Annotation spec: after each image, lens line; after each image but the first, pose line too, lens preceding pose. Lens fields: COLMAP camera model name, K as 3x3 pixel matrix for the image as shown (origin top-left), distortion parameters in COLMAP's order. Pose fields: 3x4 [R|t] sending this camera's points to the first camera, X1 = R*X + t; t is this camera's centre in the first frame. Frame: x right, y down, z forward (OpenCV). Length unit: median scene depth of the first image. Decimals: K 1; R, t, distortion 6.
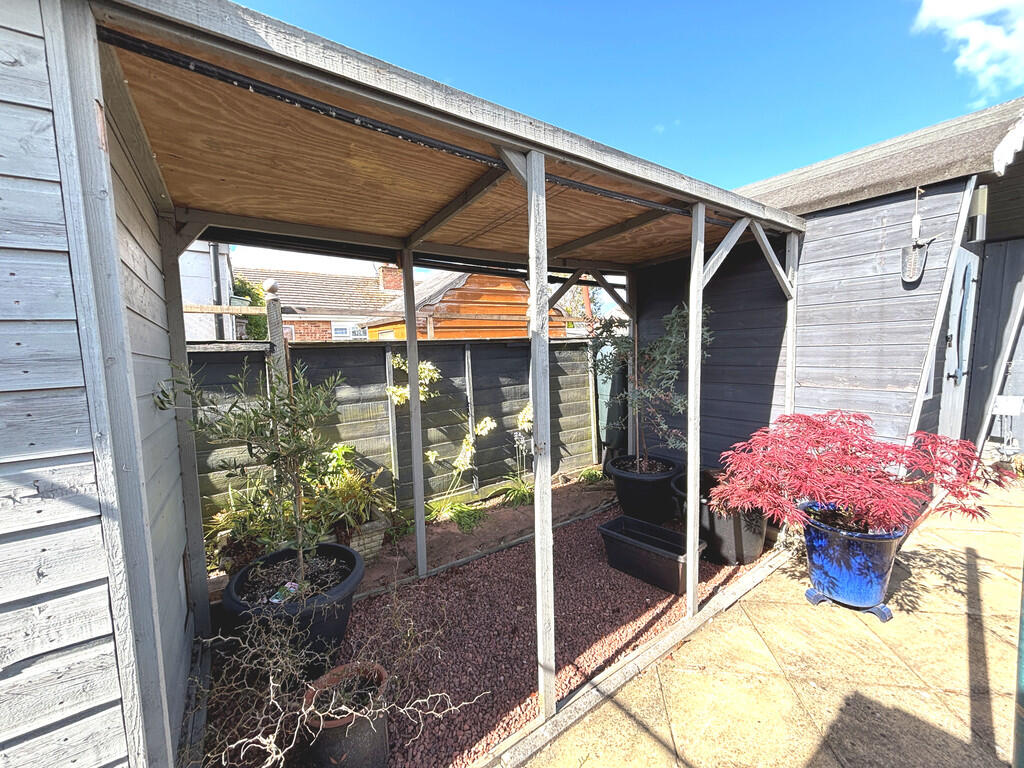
lens RADIAL K [[411.8, 0, 509.4], [0, 411.8, 383.7], [0, 0, 1]] dist [-0.001194, 0.001856]
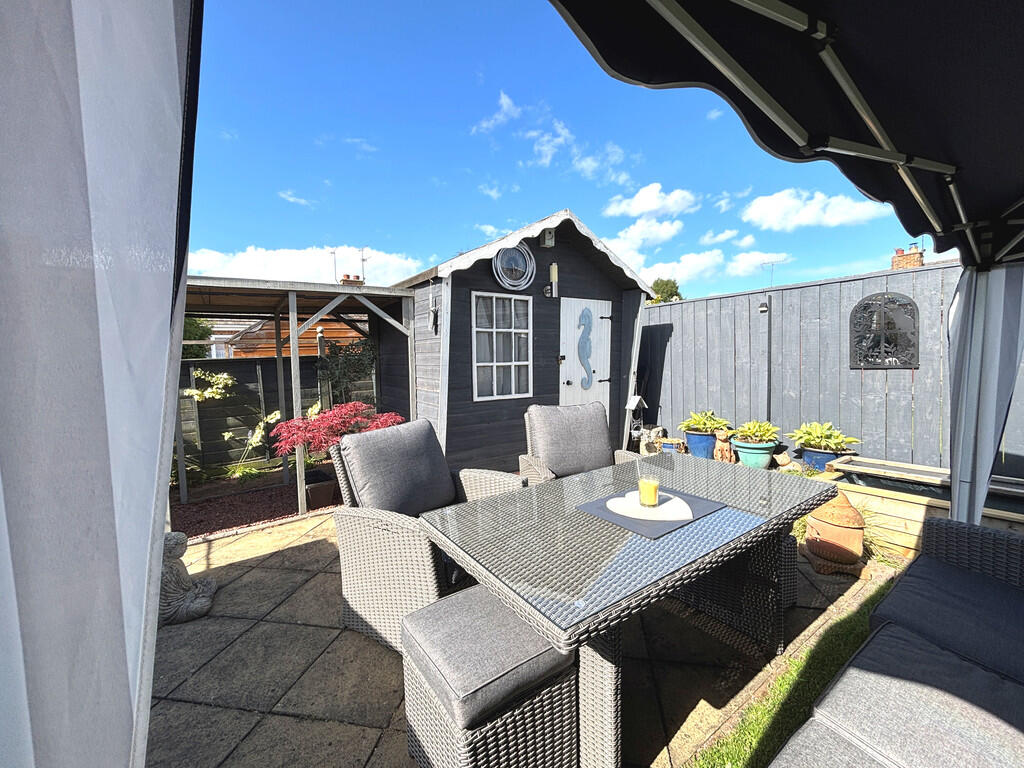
lens RADIAL K [[411.8, 0, 502.0], [0, 411.8, 381.9], [0, 0, 1]] dist [-0.001194, 0.001856]
pose [[0.999994, -0.000022, -0.003450, 0.981339], [0.000000, 0.999979, -0.006404, -0.013619], [0.003450, 0.006404, 0.999974, -0.601123]]
